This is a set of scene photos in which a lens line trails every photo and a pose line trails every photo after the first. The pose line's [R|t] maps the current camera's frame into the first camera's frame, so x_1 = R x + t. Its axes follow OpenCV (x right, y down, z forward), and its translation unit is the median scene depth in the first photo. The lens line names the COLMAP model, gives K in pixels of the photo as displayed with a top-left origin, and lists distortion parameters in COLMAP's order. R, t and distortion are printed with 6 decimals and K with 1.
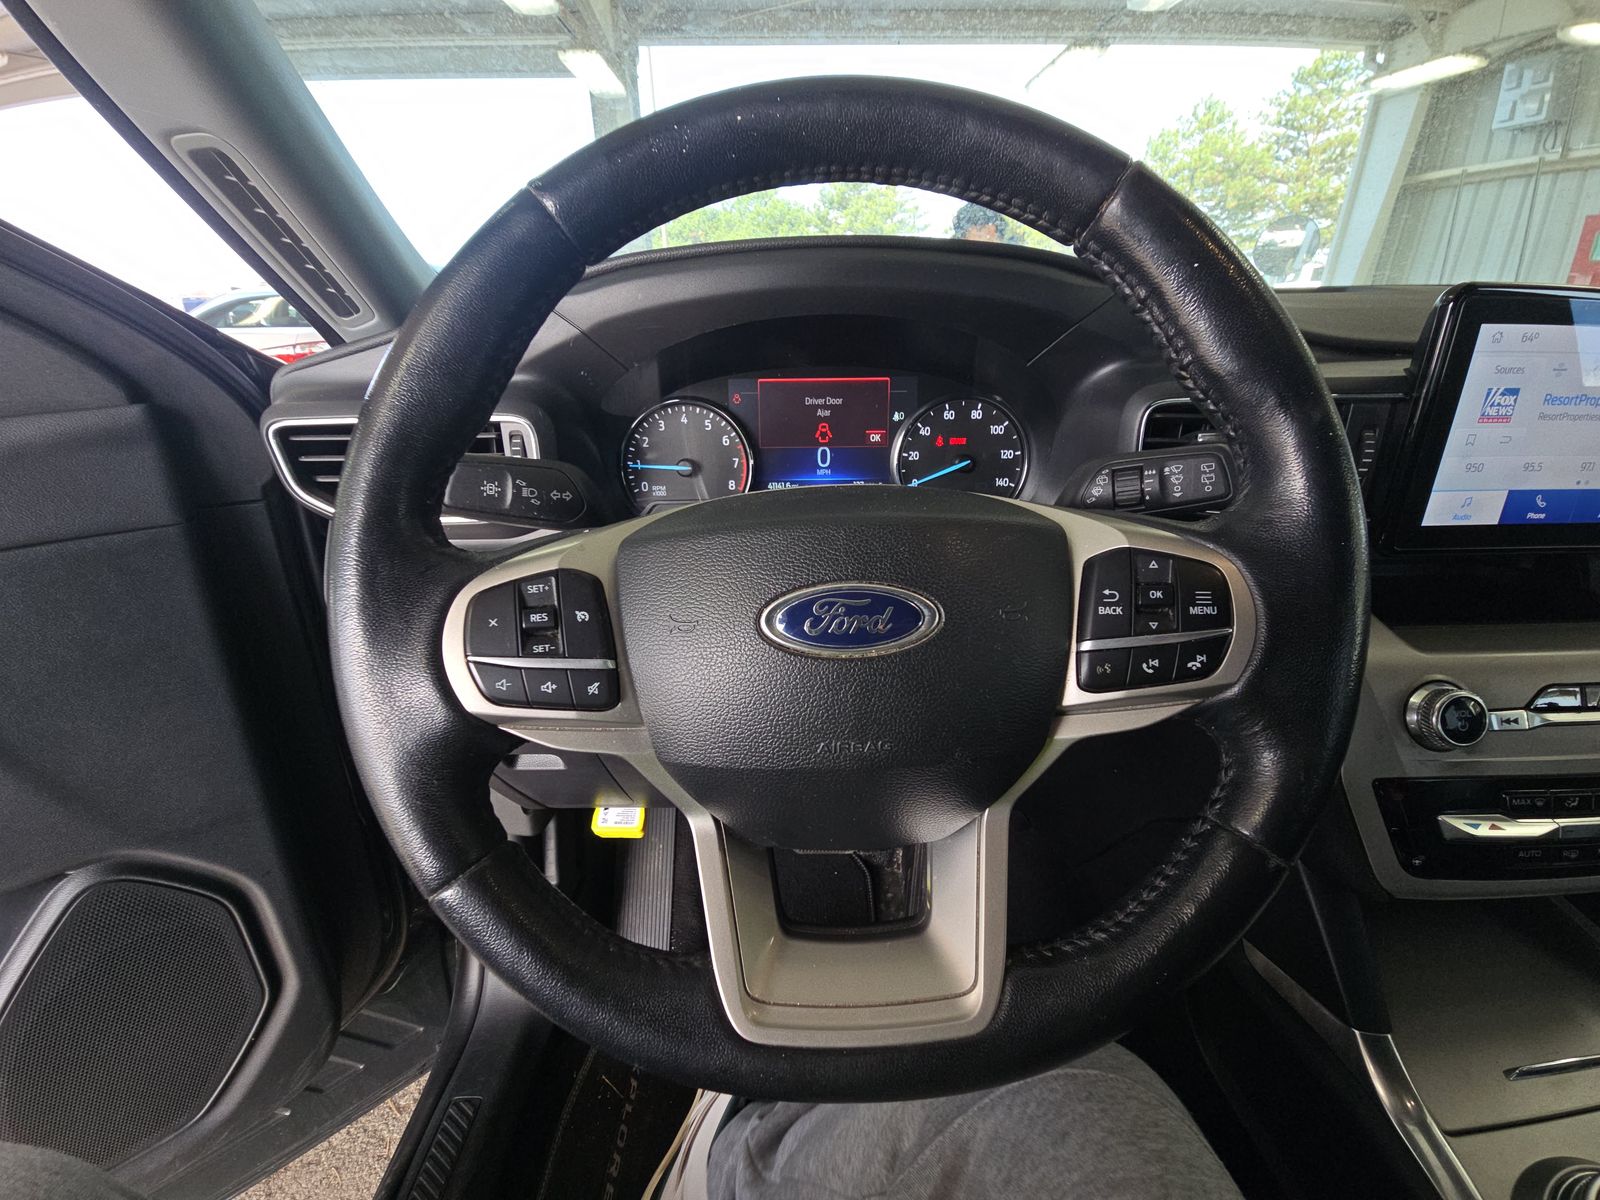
lens RADIAL K [[646.2, 0, 793.6], [0, 646.2, 606.8], [0, 0, 1]] dist [0.017619, -0.015628]
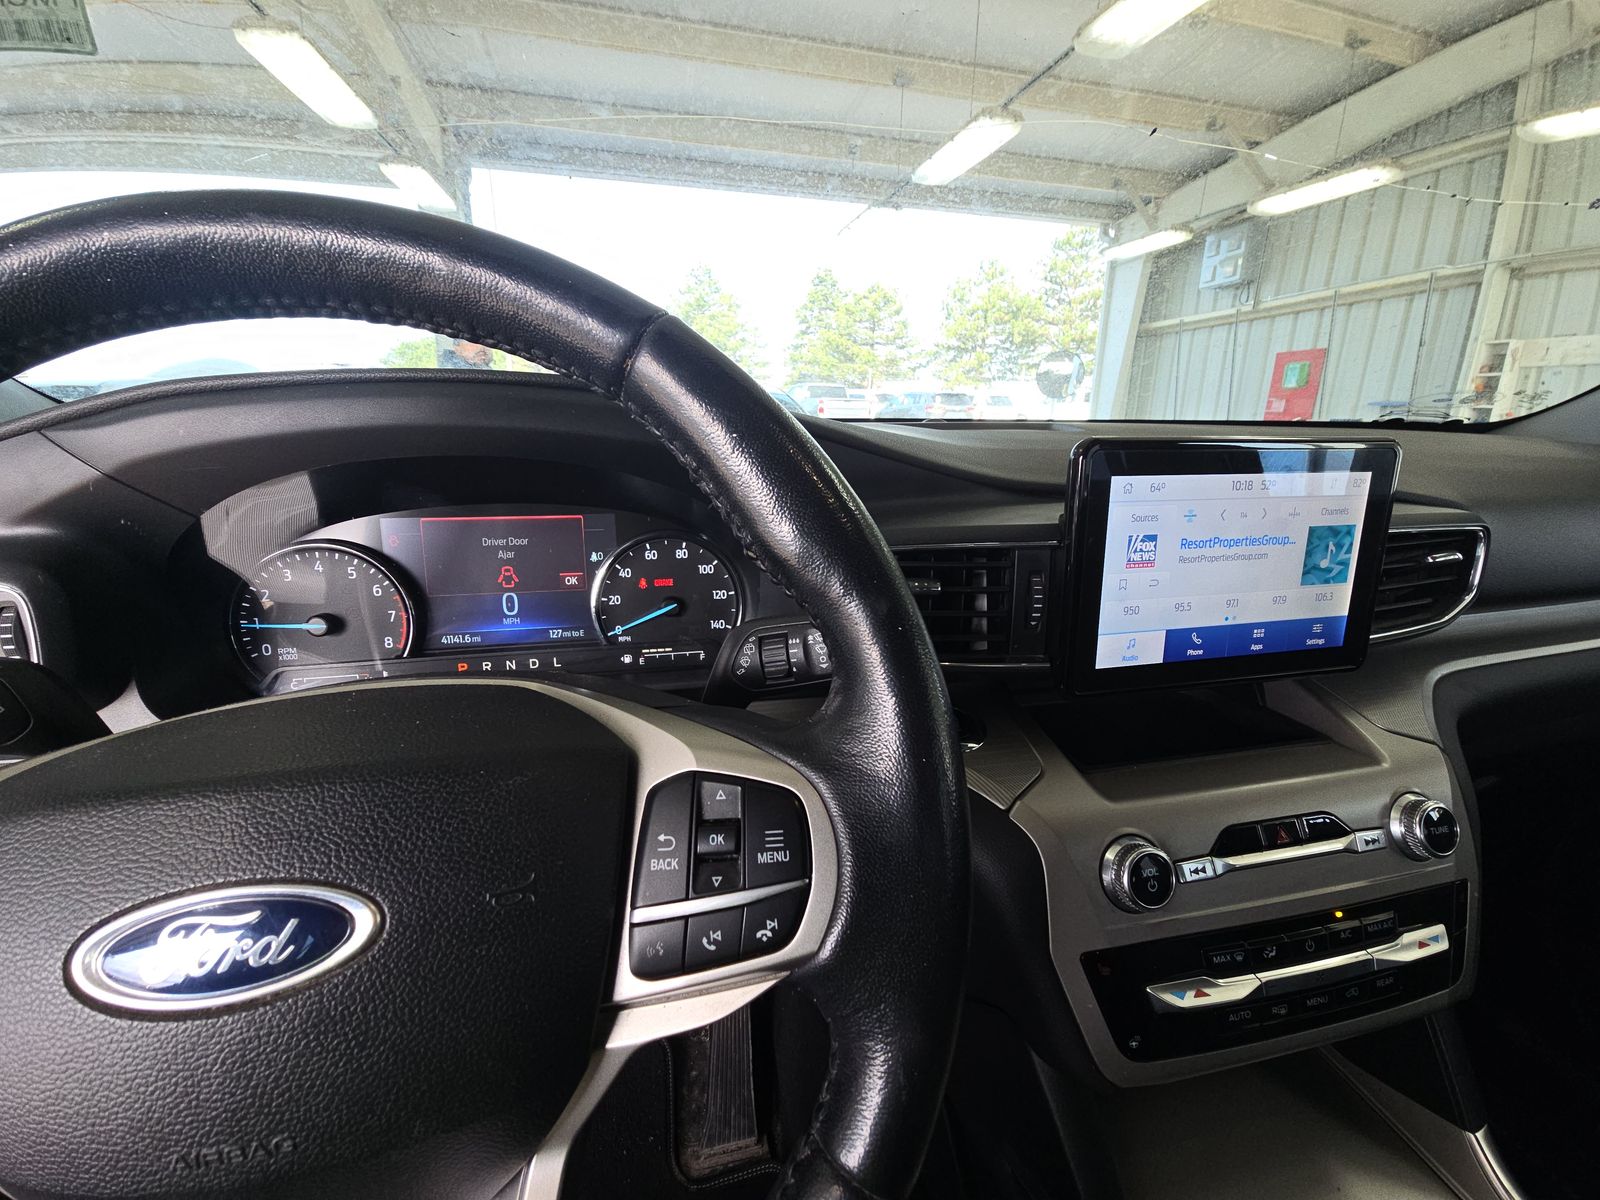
lens RADIAL K [[646.9, 0, 793.4], [0, 646.9, 609.8], [0, 0, 1]] dist [0.008723, -0.007699]
pose [[0.976364, -0.039080, 0.212568, 0.242076], [0.068315, 0.988896, -0.131979, -0.088810], [-0.205050, 0.143381, 0.968192, 0.096113]]
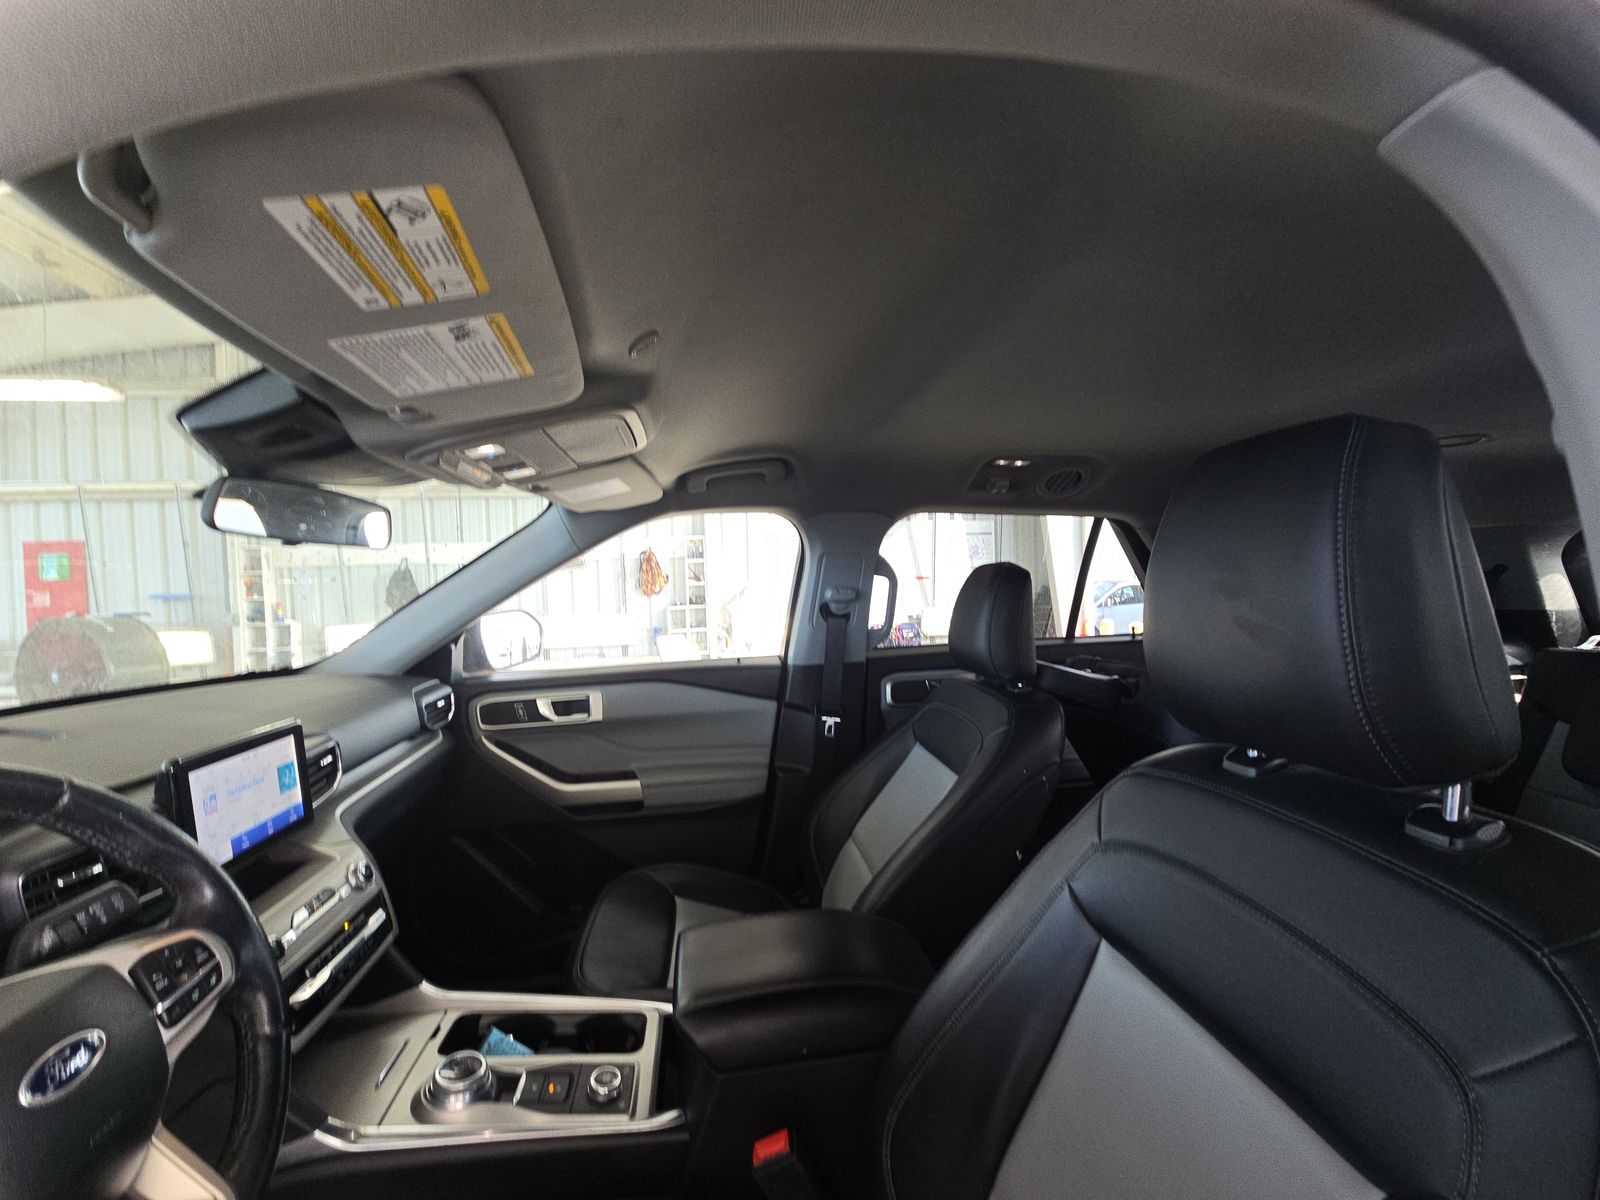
lens RADIAL K [[646.9, 0, 793.4], [0, 646.9, 609.8], [0, 0, 1]] dist [0.008723, -0.007699]
pose [[-0.139818, -0.011343, 0.990112, -0.837104], [0.429123, 0.900458, 0.070914, -0.163163], [-0.892359, 0.434795, -0.121033, -0.461749]]
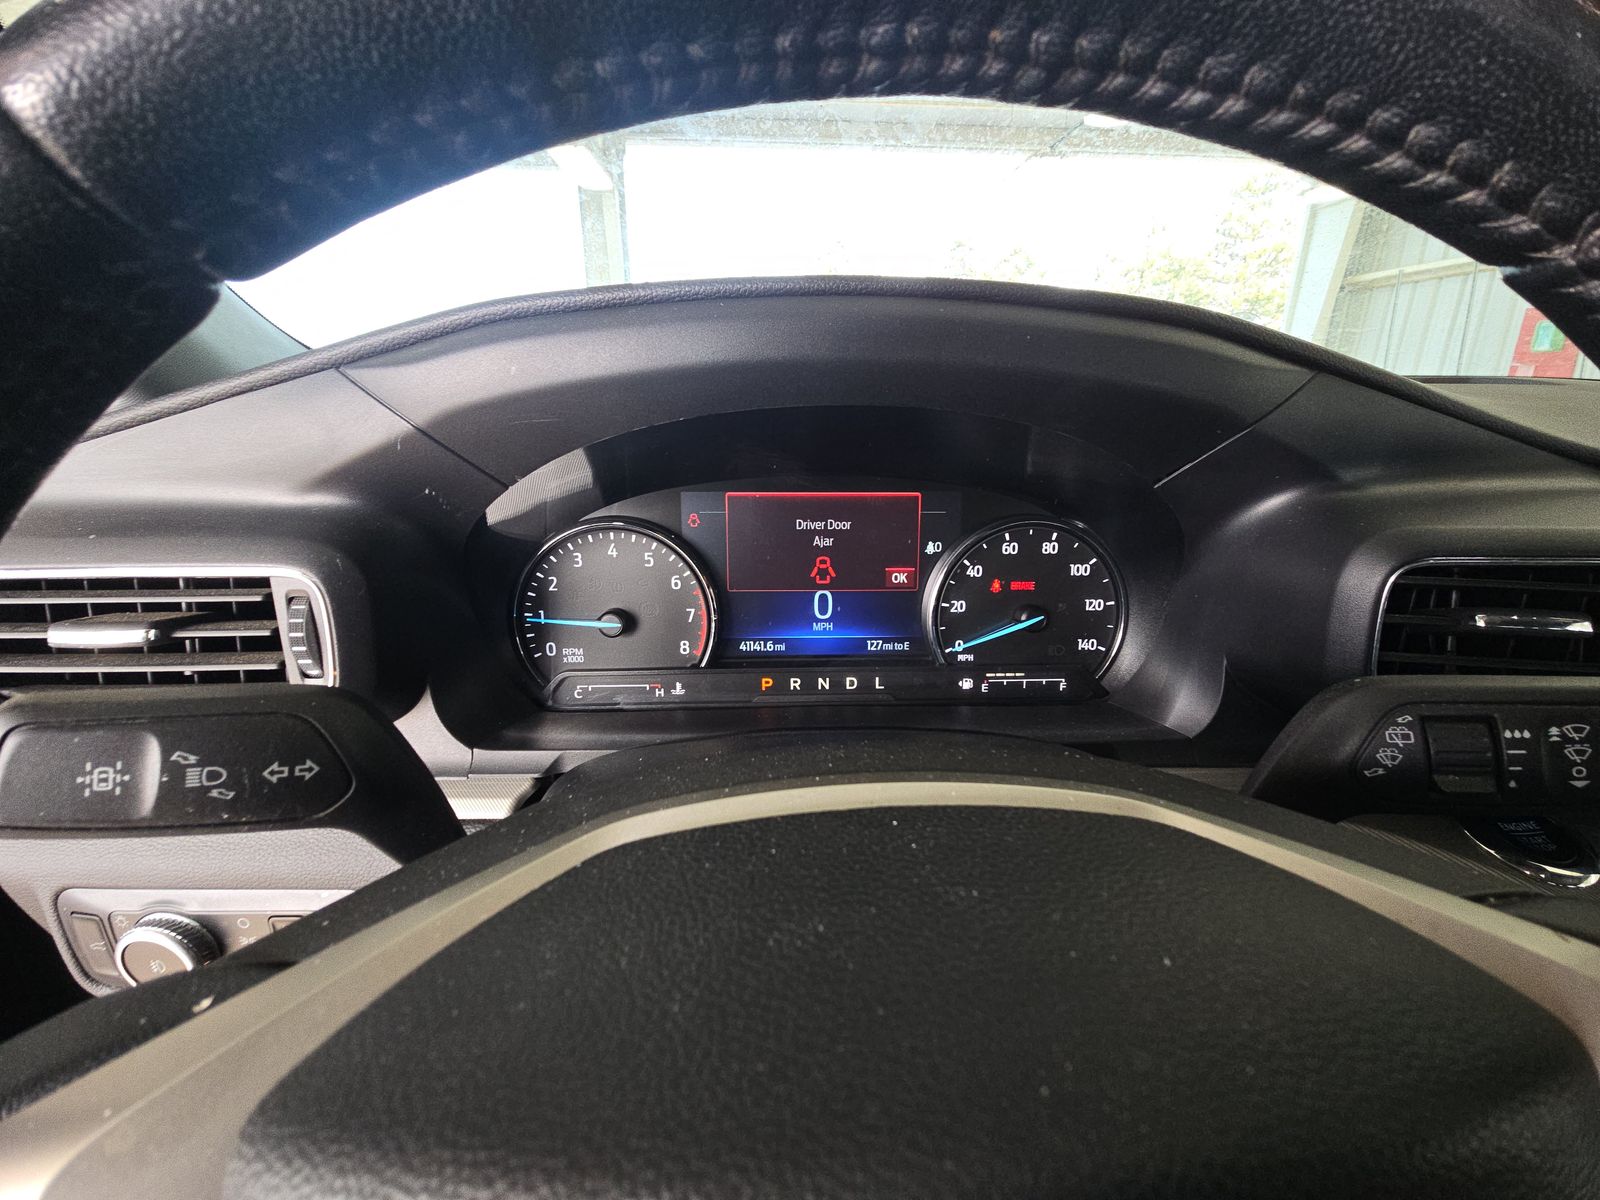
lens RADIAL K [[646.9, 0, 793.4], [0, 646.9, 609.8], [0, 0, 1]] dist [0.008723, -0.007699]
pose [[0.999390, 0.005514, 0.034481, -0.007674], [-0.002010, 0.994900, -0.100844, -0.166383], [-0.034862, 0.100714, 0.994305, 0.349886]]
